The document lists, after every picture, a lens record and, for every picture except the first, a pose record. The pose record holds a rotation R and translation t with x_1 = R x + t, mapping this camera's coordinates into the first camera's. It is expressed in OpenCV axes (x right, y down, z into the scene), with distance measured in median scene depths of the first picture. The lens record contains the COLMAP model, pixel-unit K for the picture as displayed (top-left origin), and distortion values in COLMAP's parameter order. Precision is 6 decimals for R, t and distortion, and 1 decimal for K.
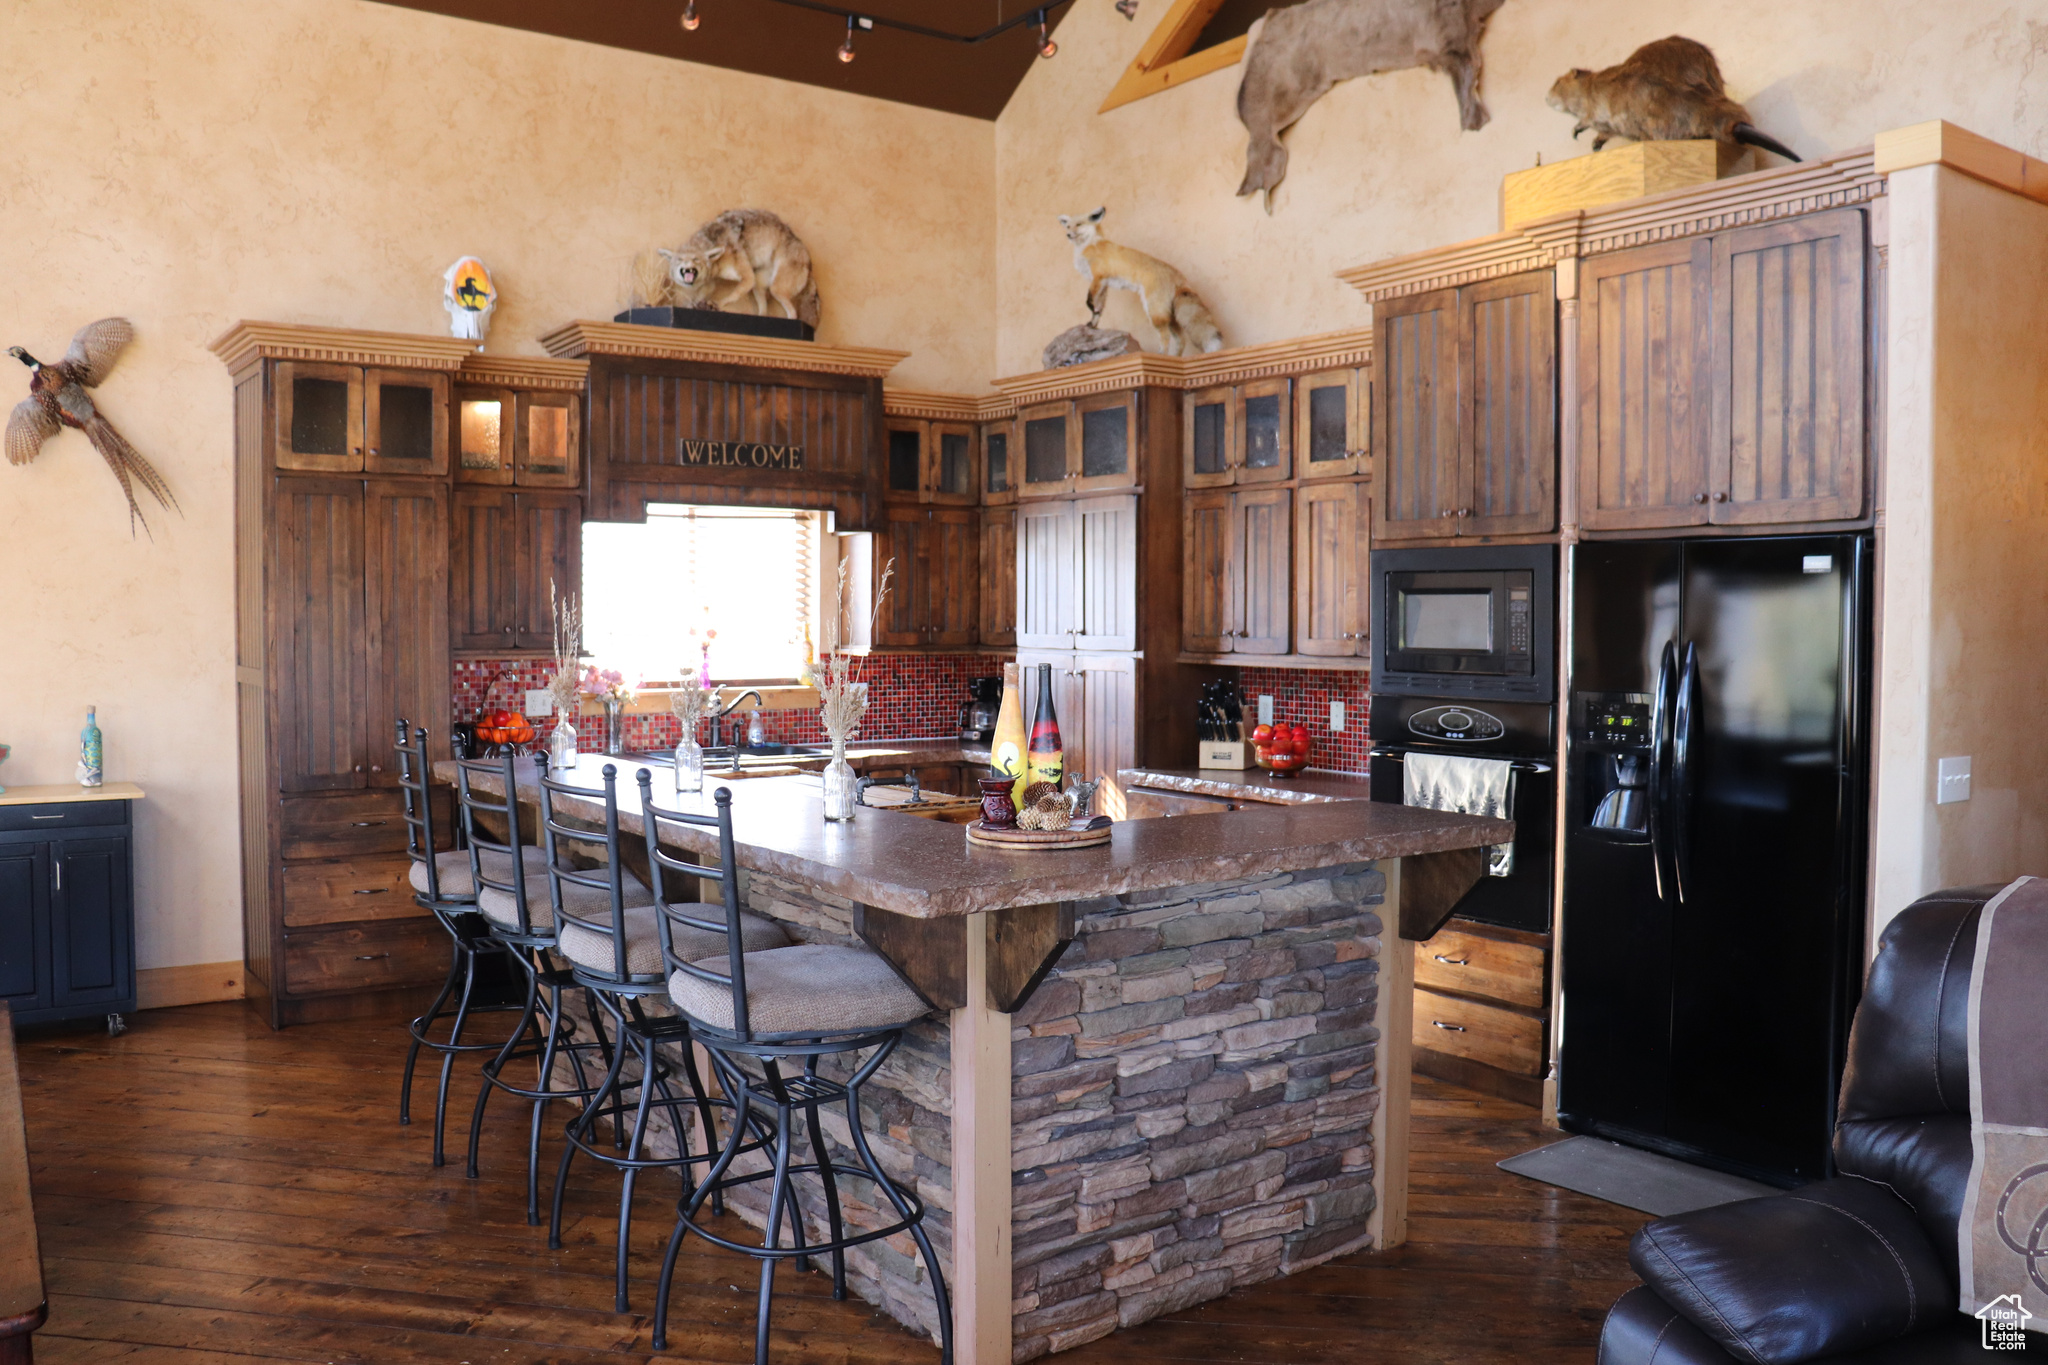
lens RADIAL K [[1664.1, 0, 1029.3], [0, 1664.1, 680.3], [0, 0, 1]] dist [-0.171028, 0.153406]
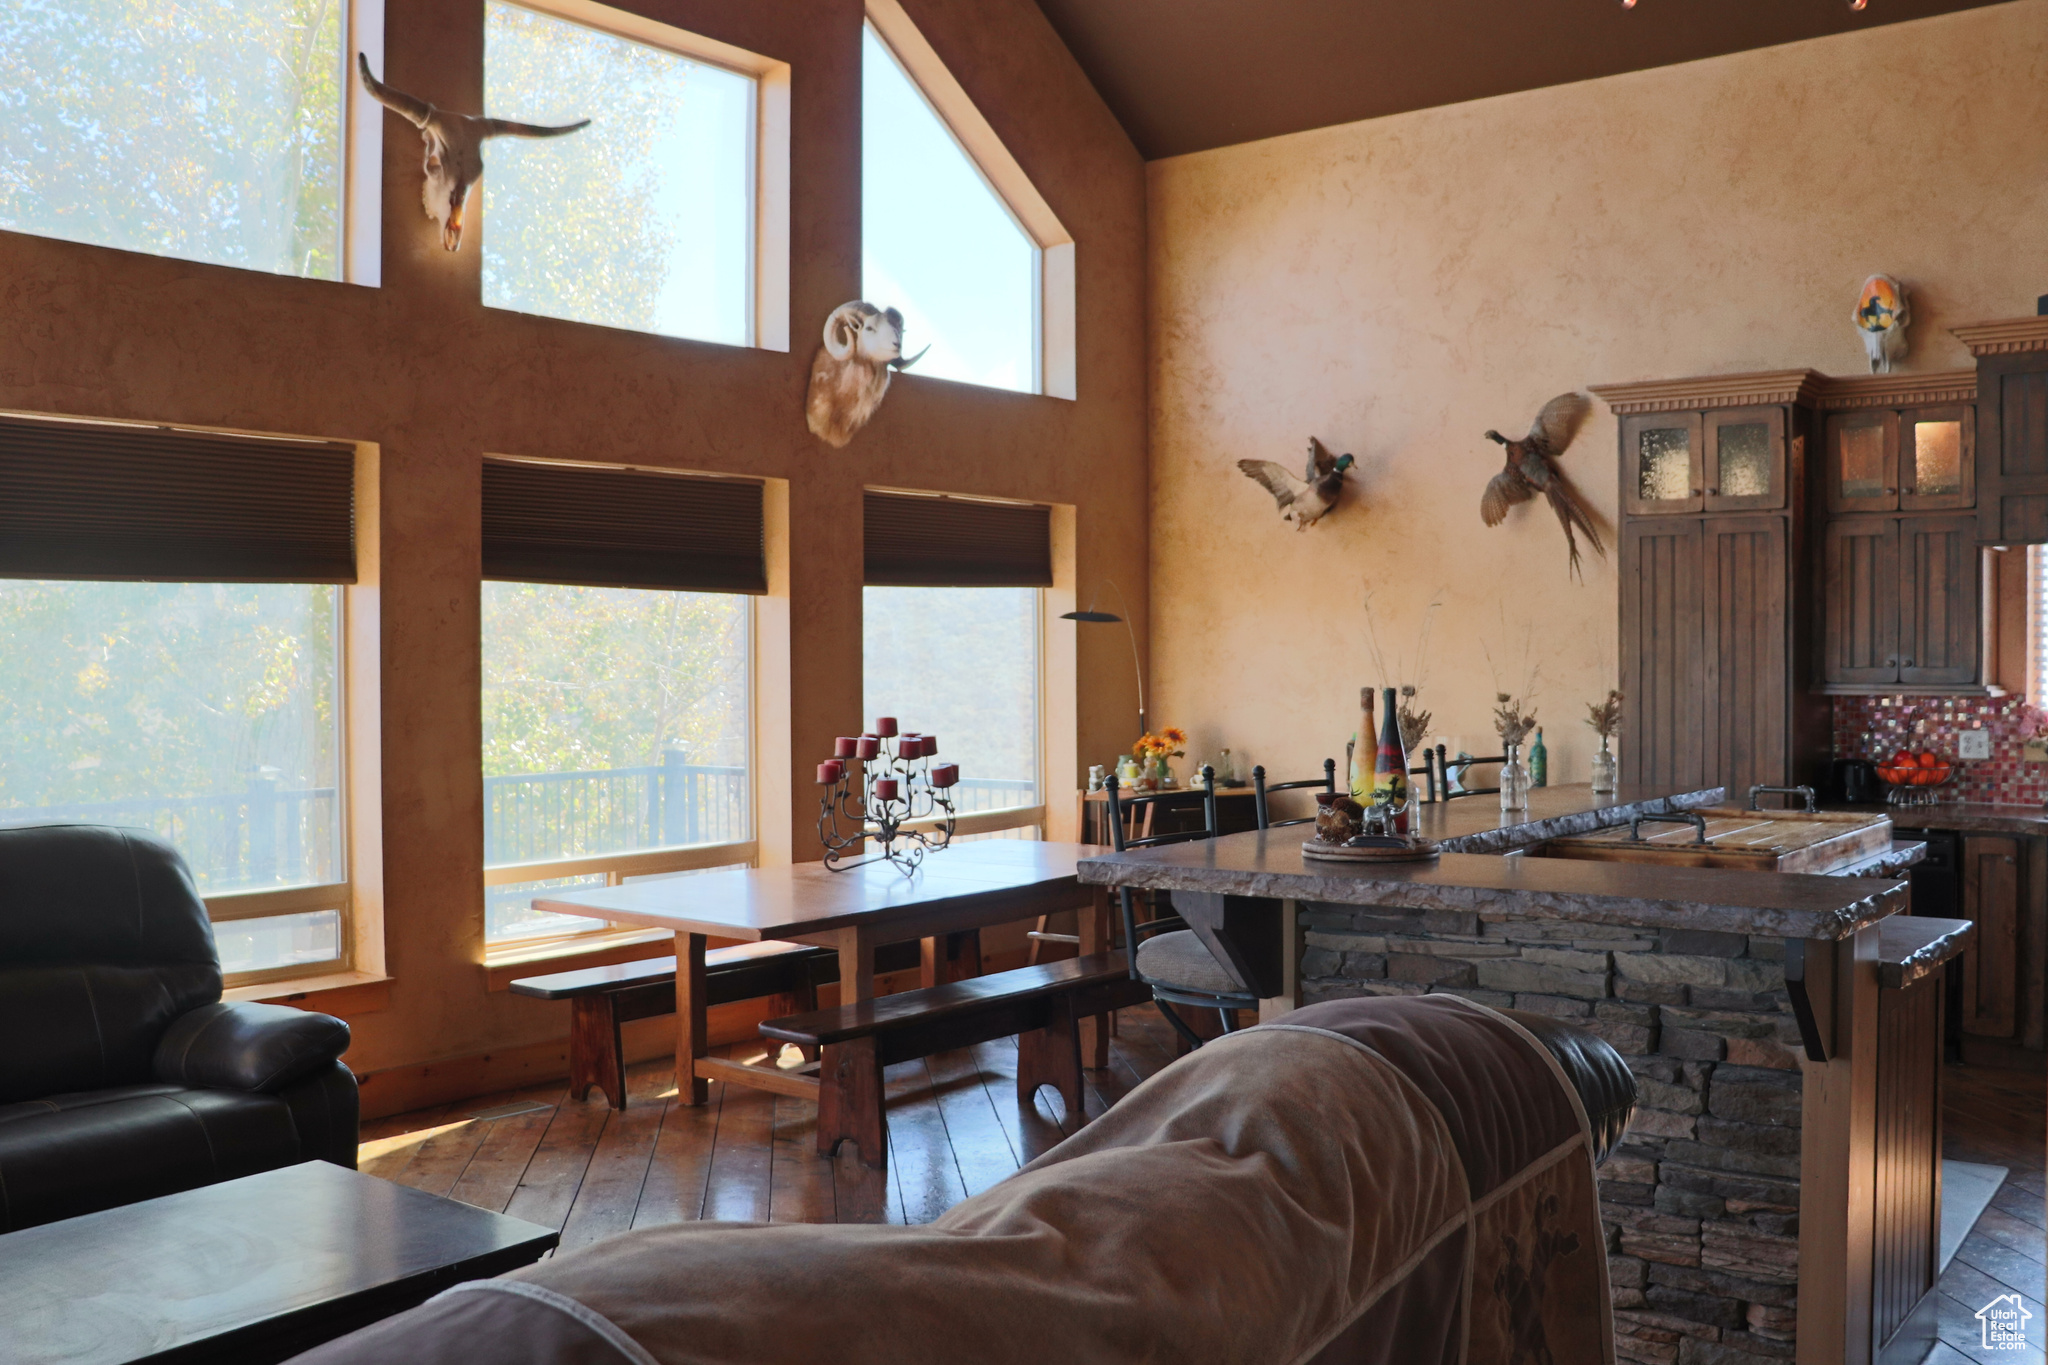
lens RADIAL K [[1857.5, 0, 1072.9], [0, 1857.5, 685.5], [0, 0, 1]] dist [-0.197468, 0.205042]
pose [[0.301815, 0.009510, -0.953319, 0.587976], [-0.032620, 0.999468, -0.000357, -0.002386], [0.952808, 0.031205, 0.301965, 0.261269]]
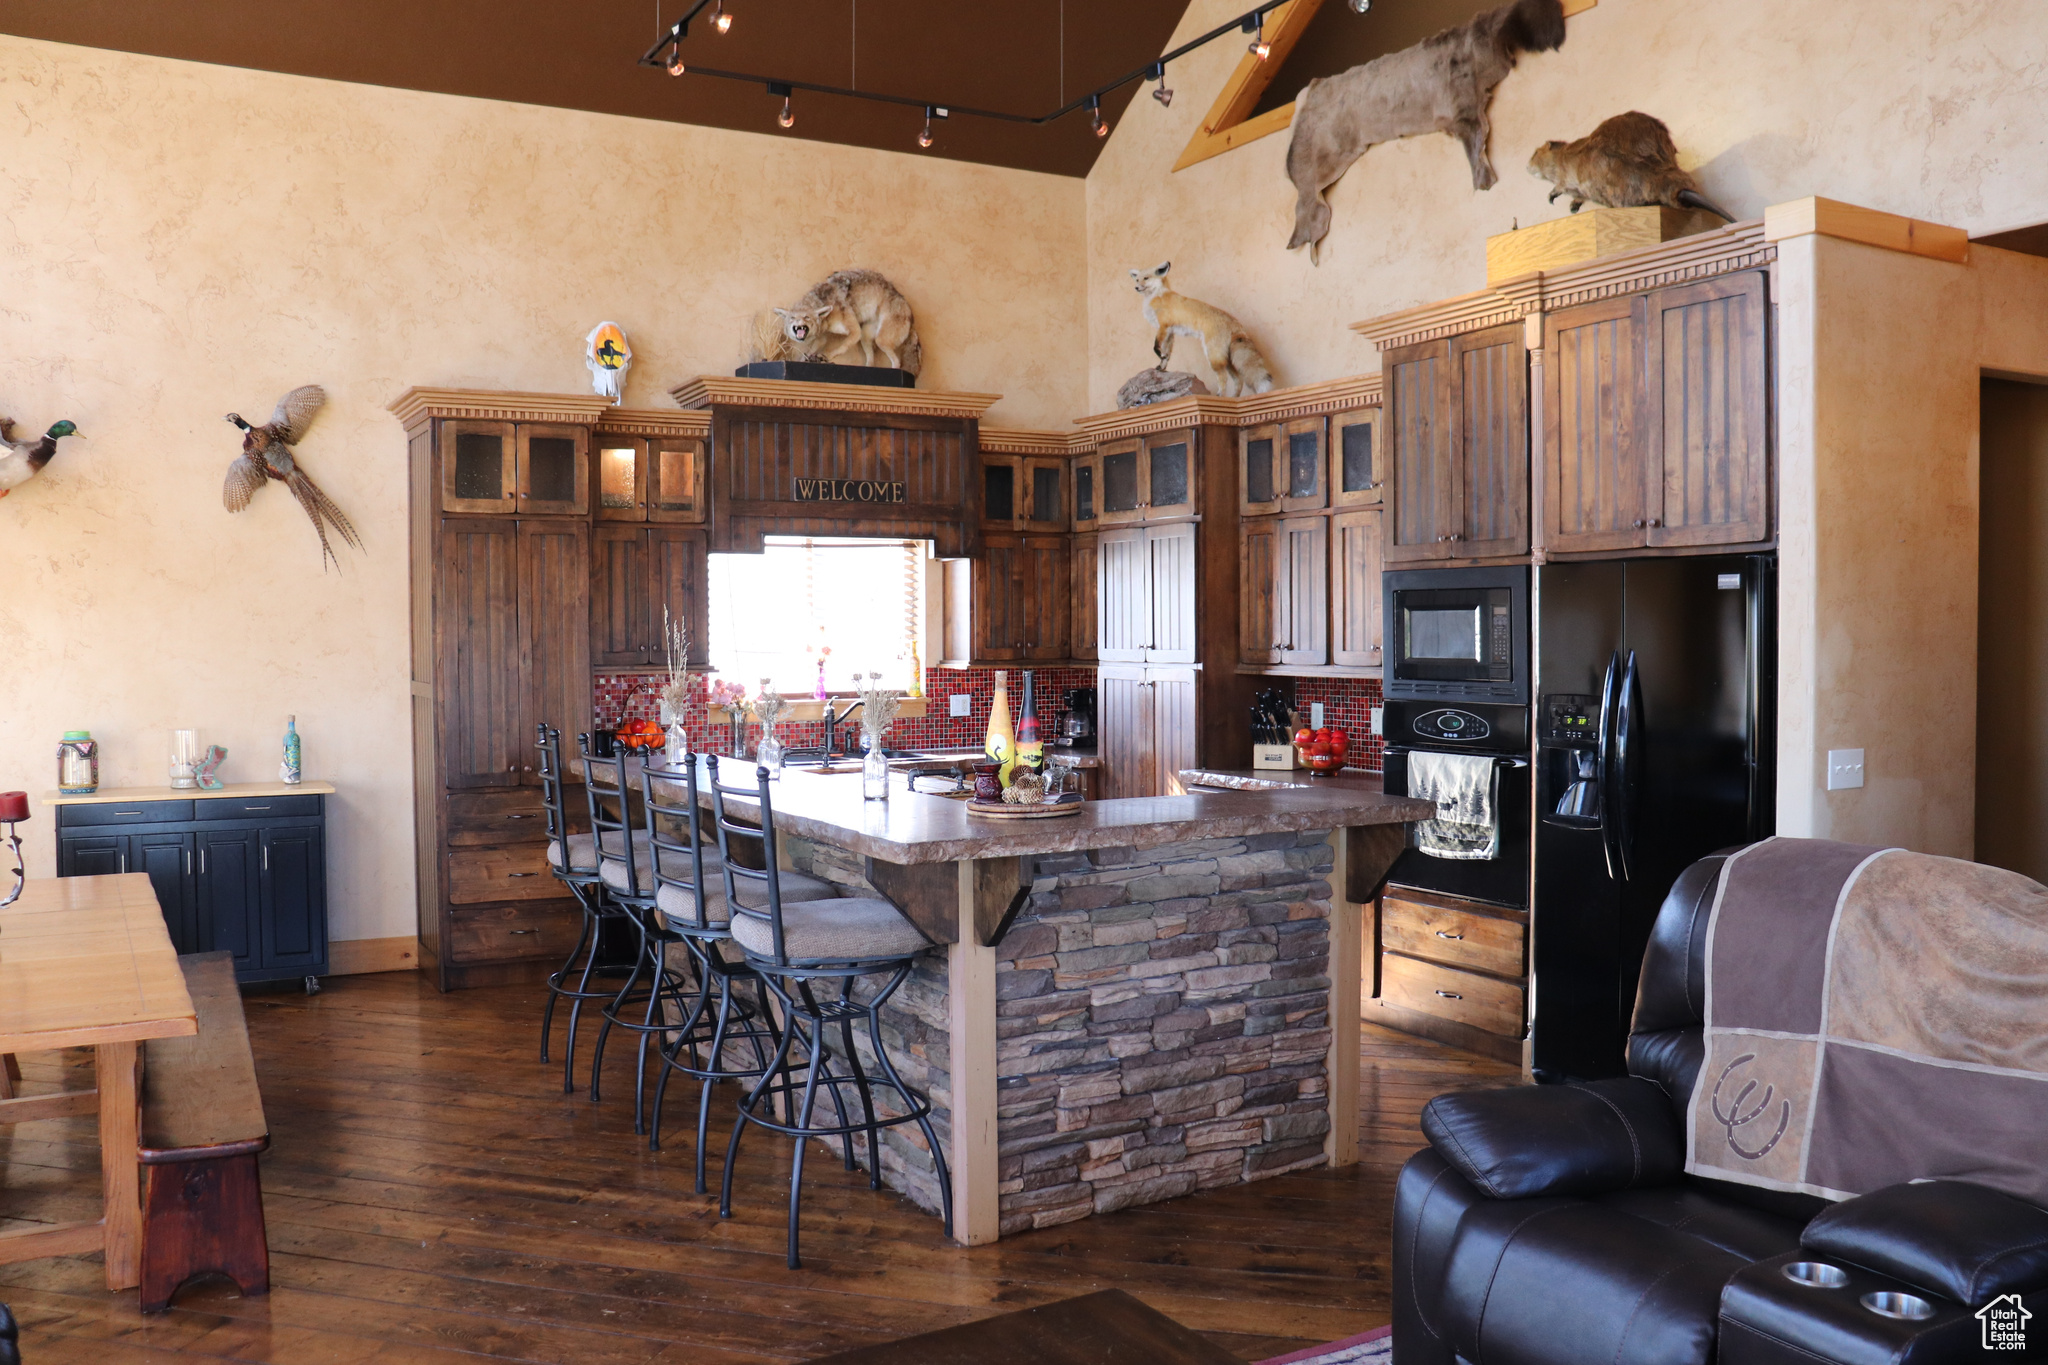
lens RADIAL K [[1686.8, 0, 1032.9], [0, 1686.8, 683.3], [0, 0, 1]] dist [-0.169624, 0.155771]
pose [[0.994598, -0.005584, -0.103654, 0.080682], [0.004703, 0.999951, -0.008748, 0.005631], [0.103697, 0.008213, 0.994575, -0.144429]]
